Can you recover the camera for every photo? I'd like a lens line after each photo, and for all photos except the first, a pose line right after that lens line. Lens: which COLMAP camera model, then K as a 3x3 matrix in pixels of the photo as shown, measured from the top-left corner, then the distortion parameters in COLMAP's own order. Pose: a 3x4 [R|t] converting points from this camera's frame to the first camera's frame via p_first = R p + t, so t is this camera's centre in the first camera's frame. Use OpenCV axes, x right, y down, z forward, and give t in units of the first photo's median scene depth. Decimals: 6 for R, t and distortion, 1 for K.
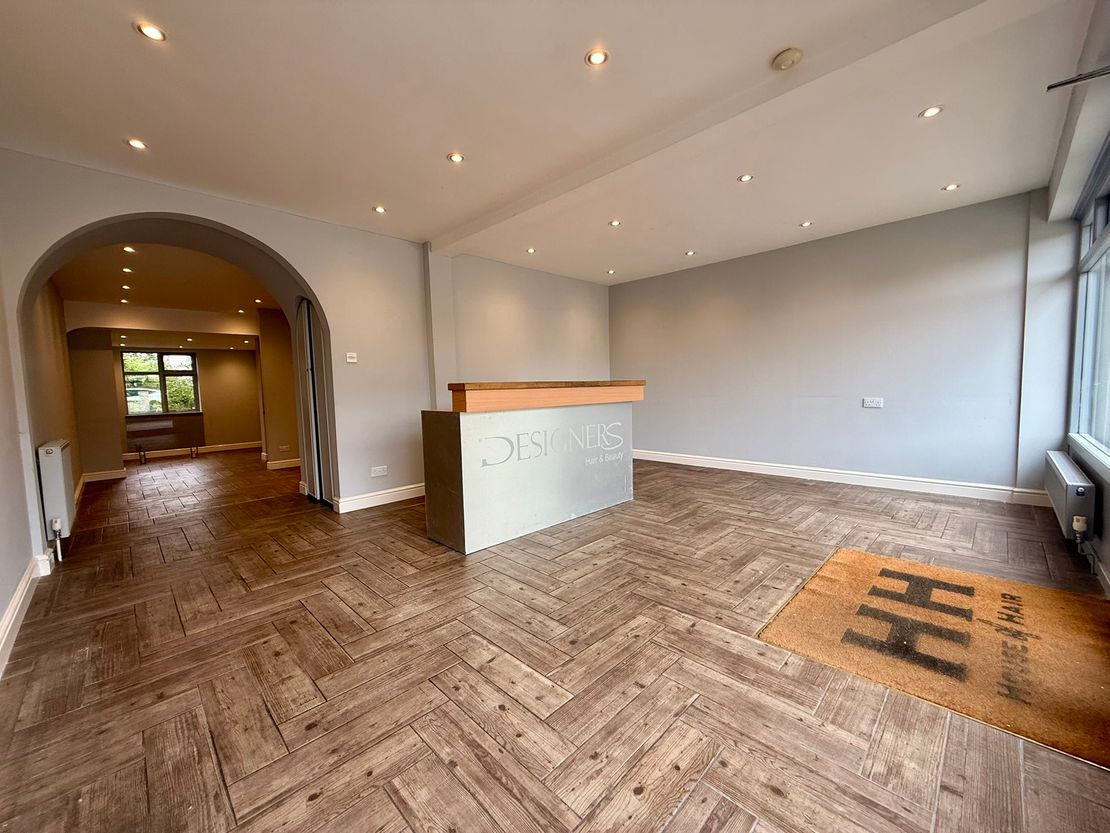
lens RADIAL K [[440.4, 0, 549.3], [0, 440.4, 417.5], [0, 0, 1]] dist [-0.006599, 0.001013]
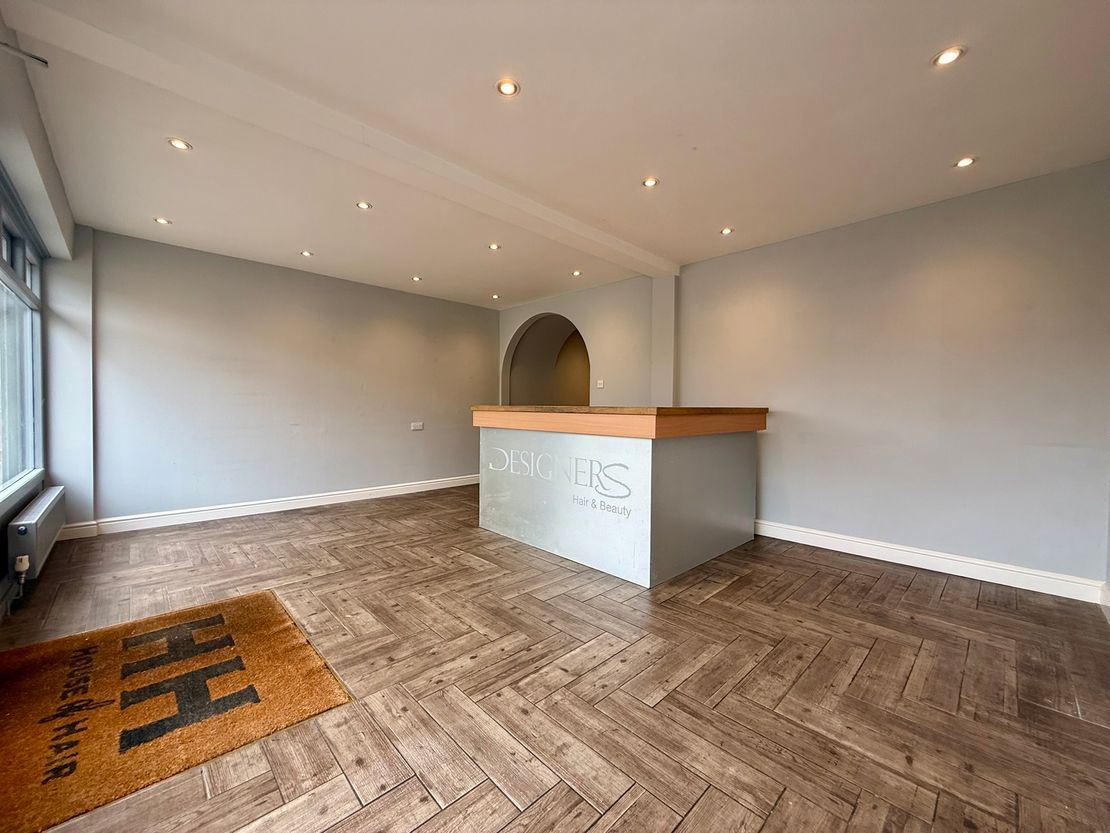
lens RADIAL K [[440.4, 0, 552.9], [0, 440.4, 416.4], [0, 0, 1]] dist [-0.006599, 0.001013]
pose [[-0.009681, 0.048452, -0.998779, 1.323807], [-0.080581, 0.995539, 0.049076, -0.143127], [0.996701, 0.080958, -0.005733, 1.337990]]
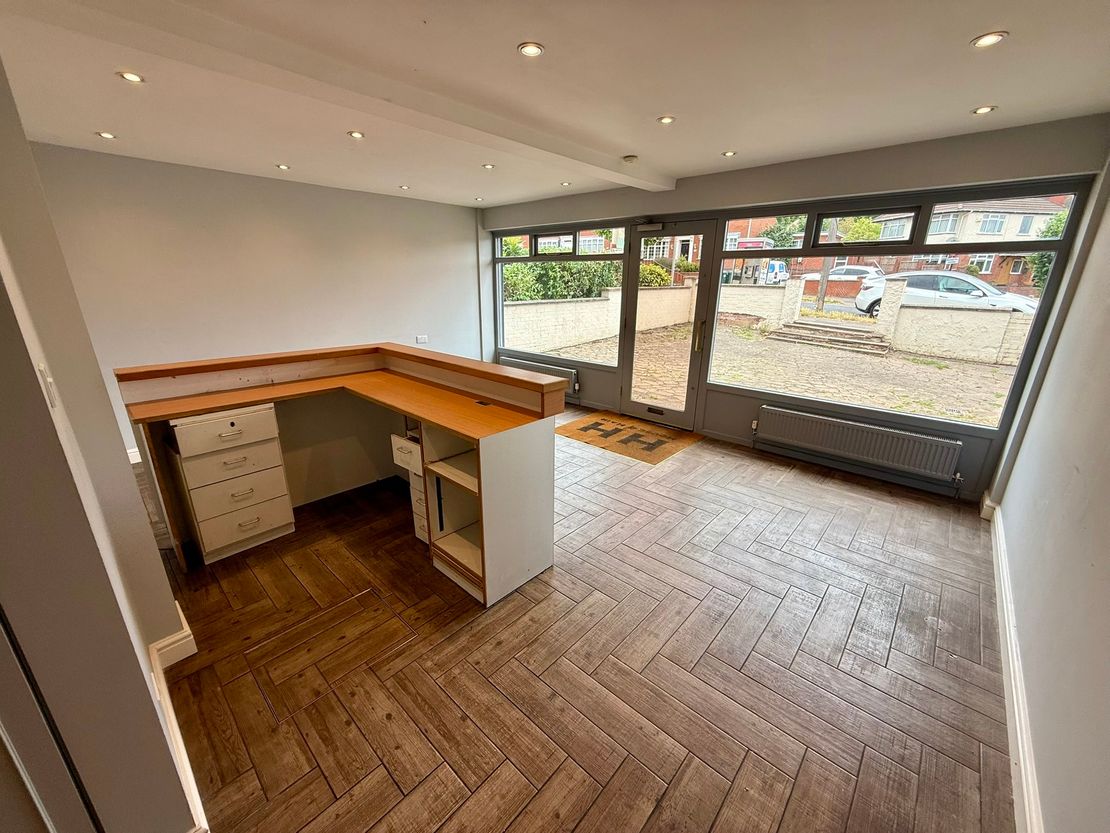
lens RADIAL K [[440.4, 0, 552.9], [0, 440.4, 416.5], [0, 0, 1]] dist [-0.006599, 0.001013]
pose [[-0.054996, -0.275934, 0.959602, -1.090851], [0.061426, 0.958301, 0.279080, -0.266215], [-0.996595, 0.074293, -0.035753, 1.118705]]
